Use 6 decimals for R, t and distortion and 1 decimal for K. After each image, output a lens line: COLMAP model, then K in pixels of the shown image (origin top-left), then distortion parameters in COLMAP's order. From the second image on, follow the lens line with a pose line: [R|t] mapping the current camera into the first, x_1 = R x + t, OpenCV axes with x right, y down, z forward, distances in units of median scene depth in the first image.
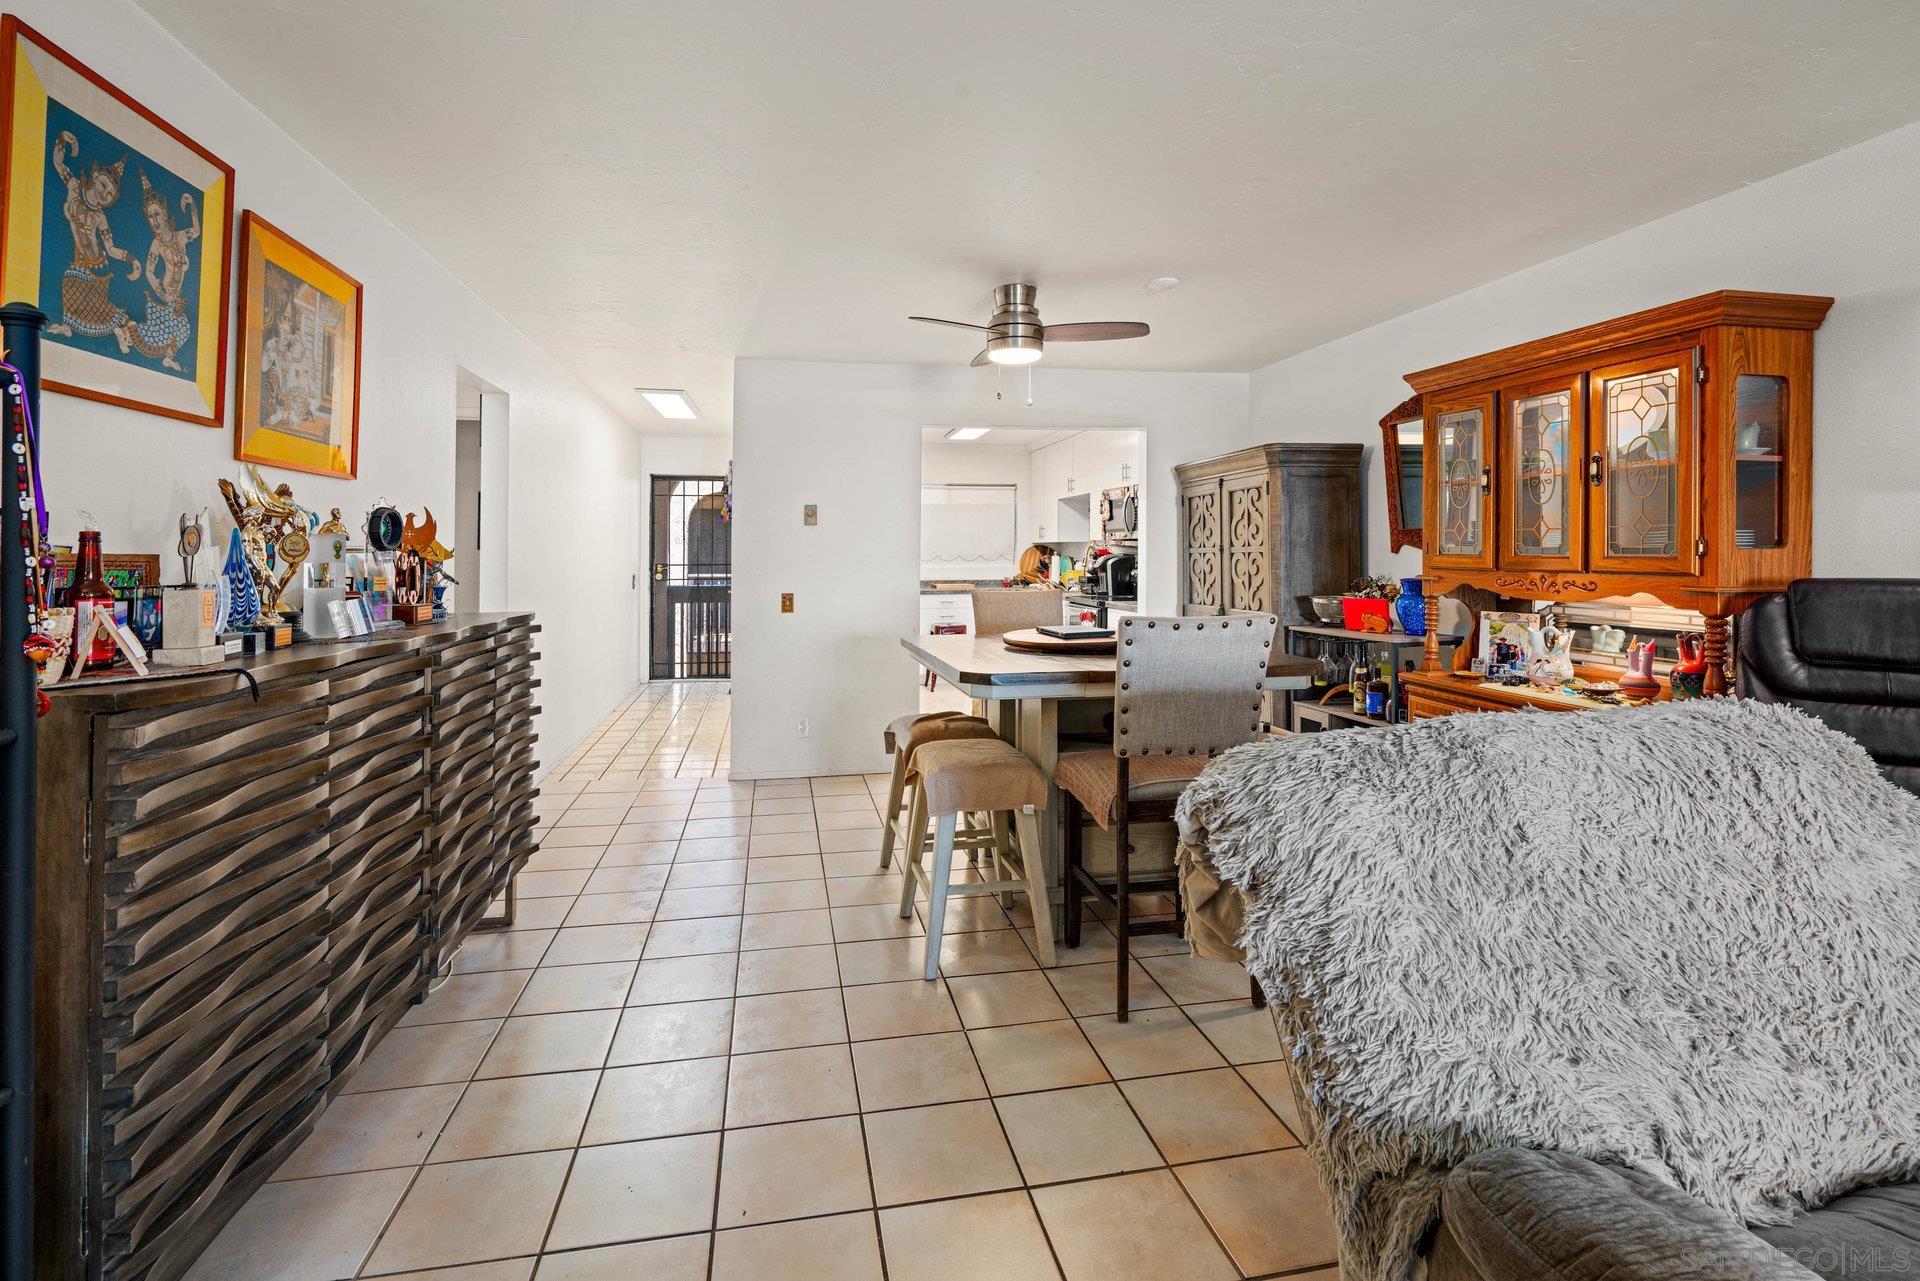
lens RADIAL K [[884.0, 0, 923.7], [0, 884.0, 542.3], [0, 0, 1]] dist [-0.003391, 0.000346]
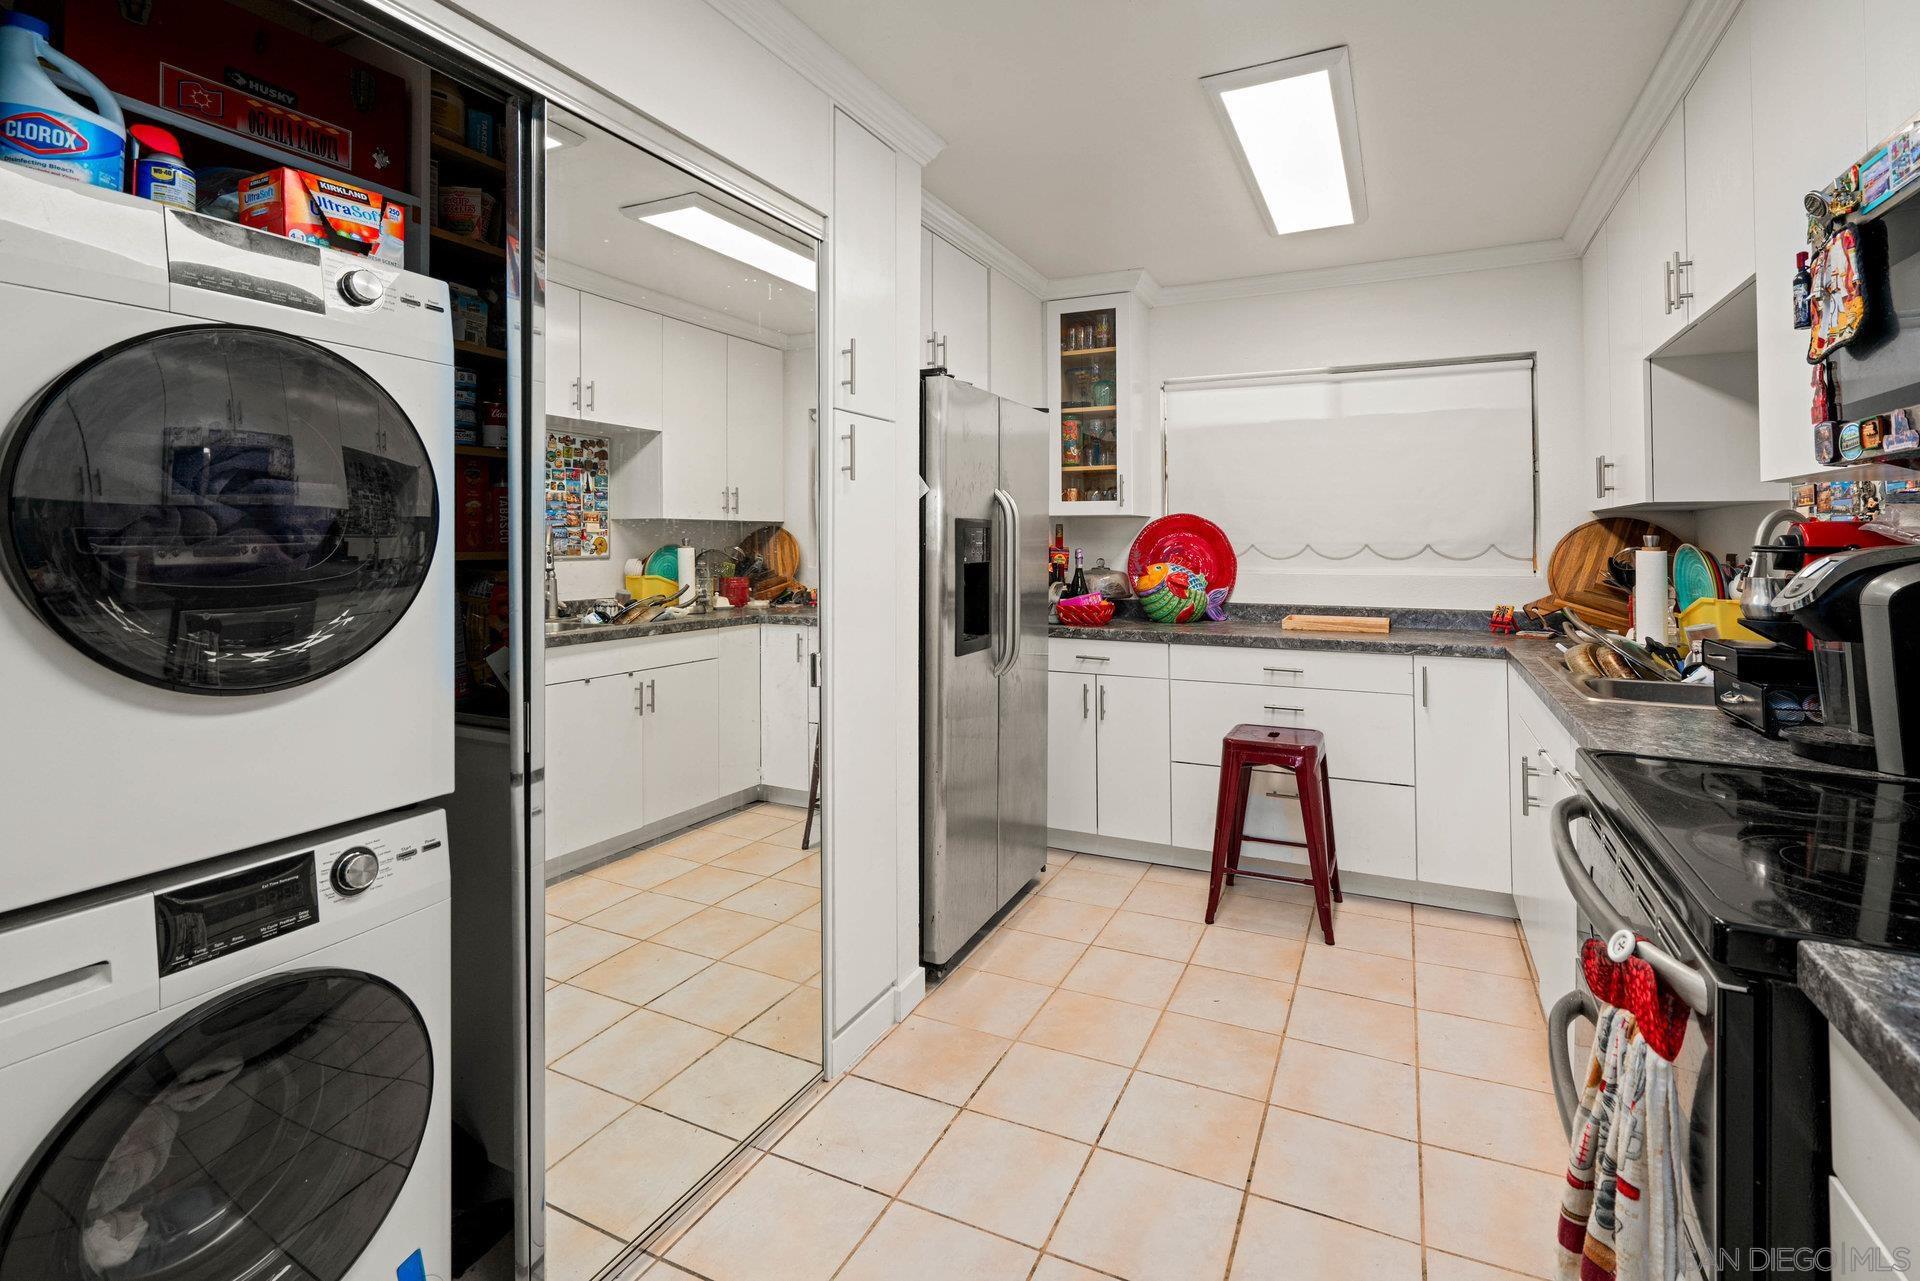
lens RADIAL K [[895.1, 0, 961.7], [0, 895.1, 522.9], [0, 0, 1]] dist [0.000407, 0.000807]
pose [[0.816366, -0.009346, -0.577459, 0.468480], [0.005973, 0.999952, -0.007740, 0.025310], [0.577504, 0.002869, 0.816383, 2.126119]]
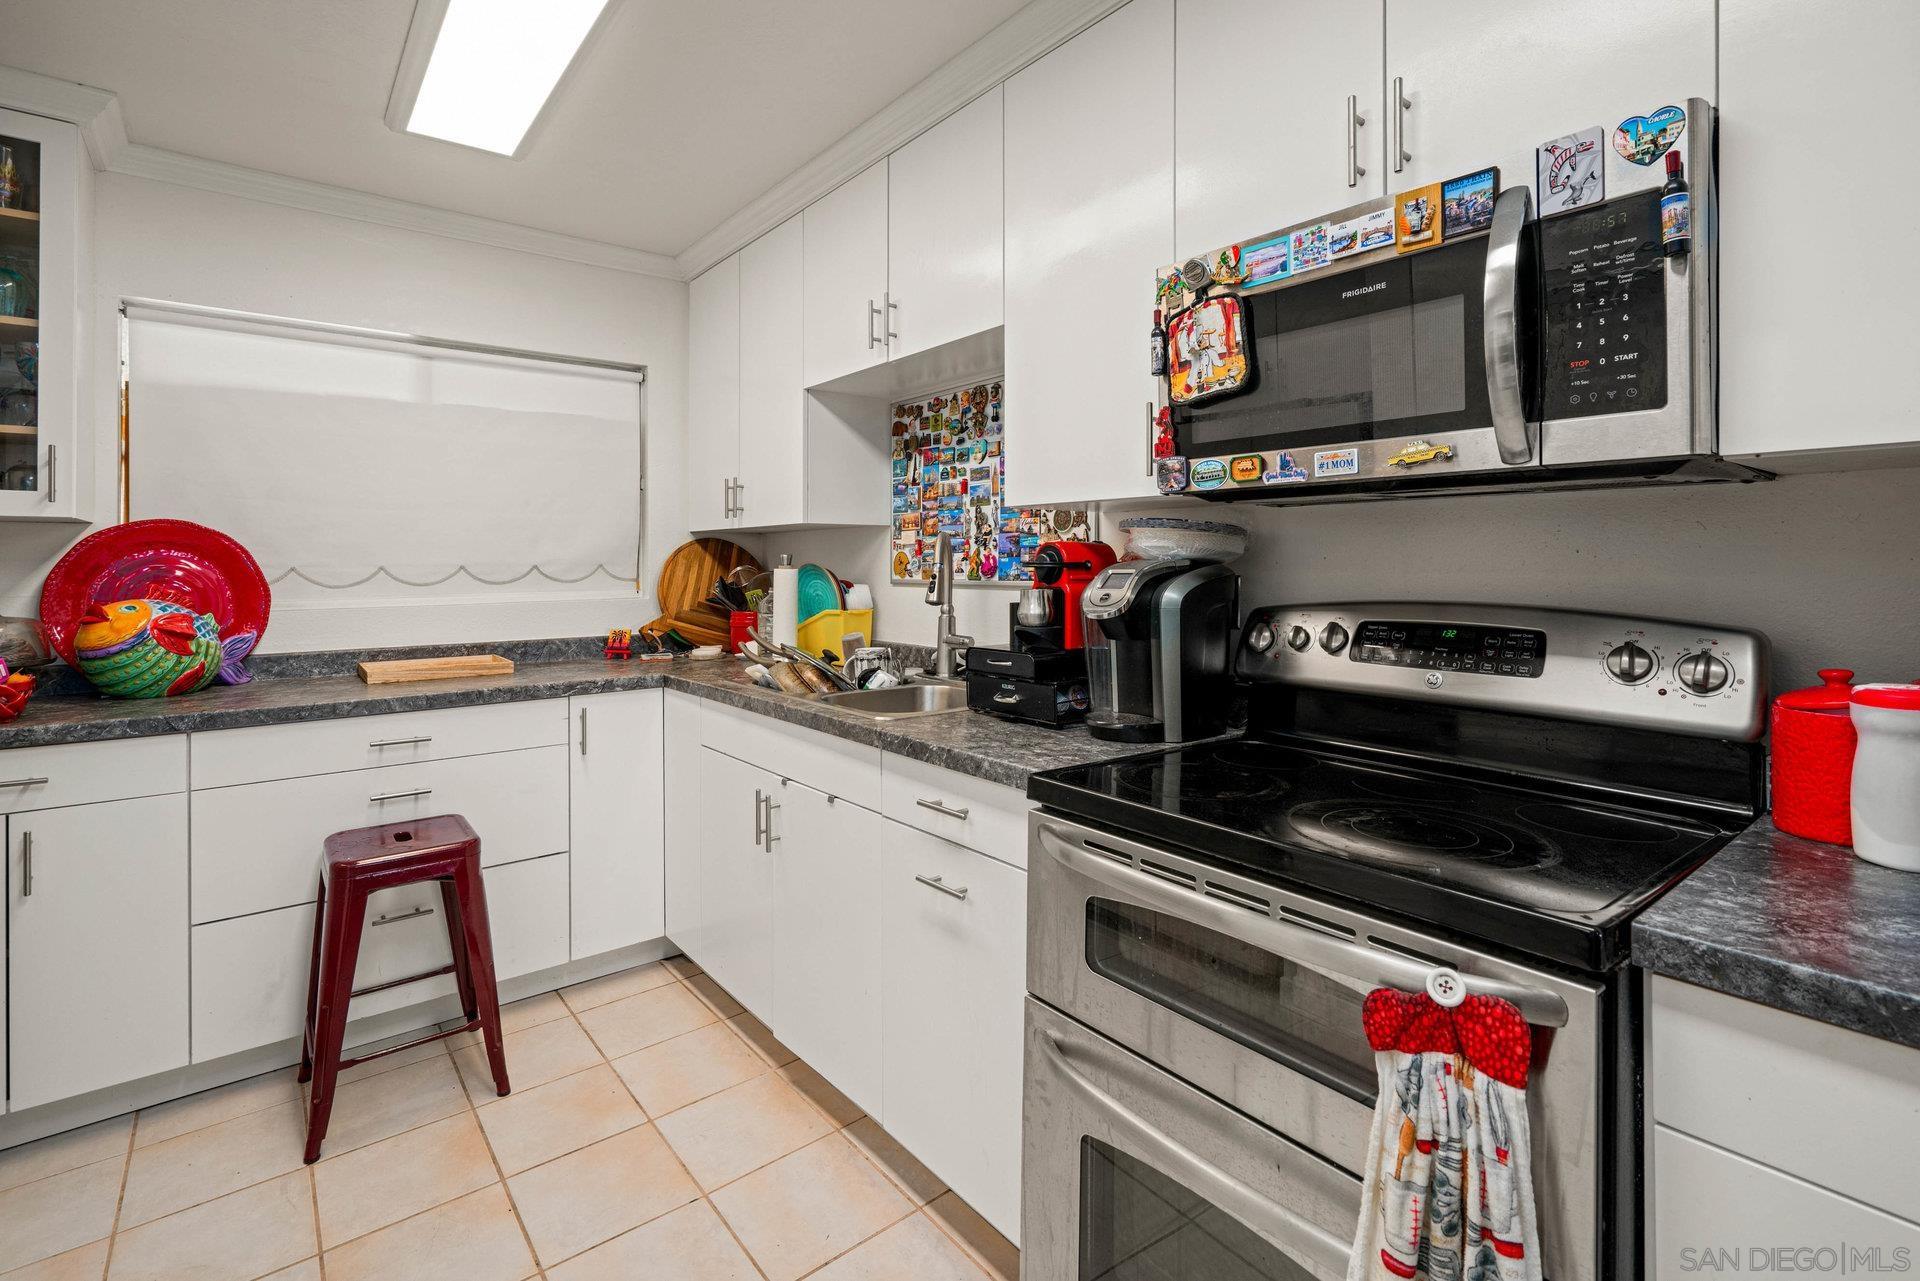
lens RADIAL K [[895.1, 0, 940.7], [0, 895.1, 551.5], [0, 0, 1]] dist [0.000407, 0.000807]
pose [[0.877679, 0.001700, 0.479246, 0.140245], [-0.002977, 0.999994, 0.001905, 0.030311], [-0.479239, -0.003099, 0.877679, 2.374956]]
